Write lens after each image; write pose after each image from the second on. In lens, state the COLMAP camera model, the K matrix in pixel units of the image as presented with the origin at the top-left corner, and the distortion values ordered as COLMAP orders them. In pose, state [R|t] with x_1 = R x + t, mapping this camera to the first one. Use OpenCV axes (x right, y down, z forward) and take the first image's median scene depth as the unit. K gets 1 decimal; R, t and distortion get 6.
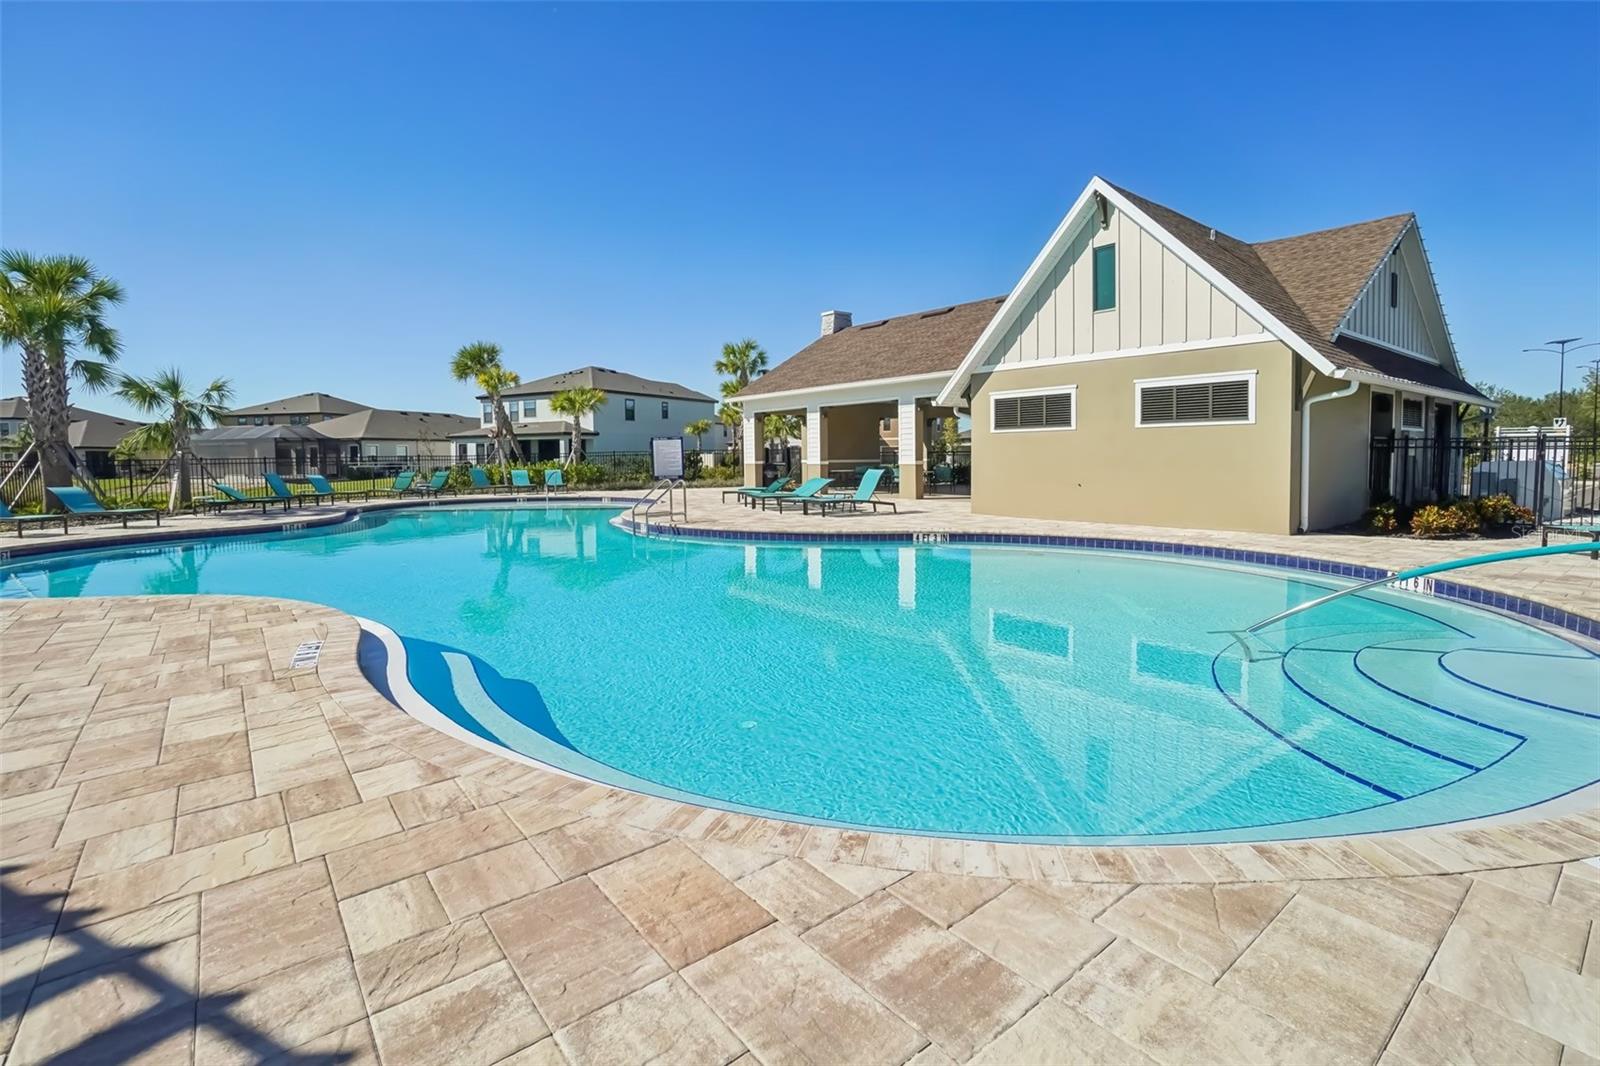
lens RADIAL K [[708.0, 0, 796.0], [0, 708.0, 505.4], [0, 0, 1]] dist [-0.051008, 0.000098]
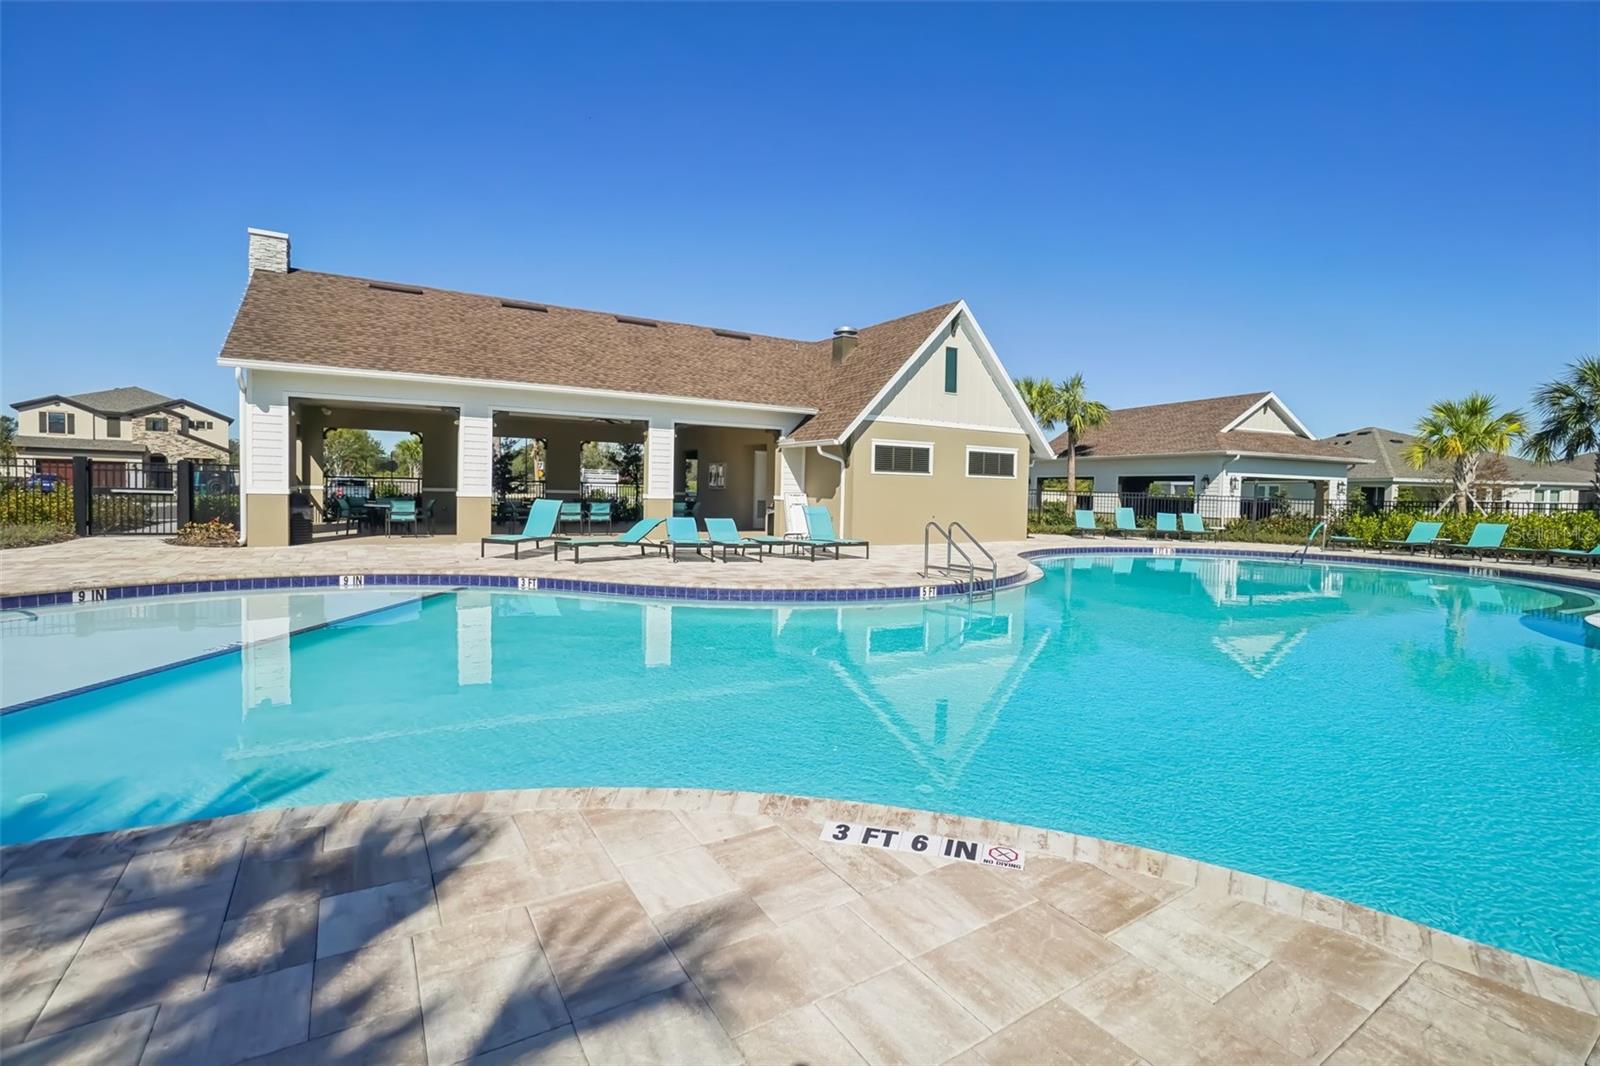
lens RADIAL K [[708.0, 0, 796.0], [0, 708.0, 505.4], [0, 0, 1]] dist [-0.051008, 0.000098]
pose [[0.137839, -0.012291, 0.990378, -0.941750], [0.043289, 0.999042, 0.006374, -0.069356], [-0.989508, 0.041994, 0.138240, 1.038404]]
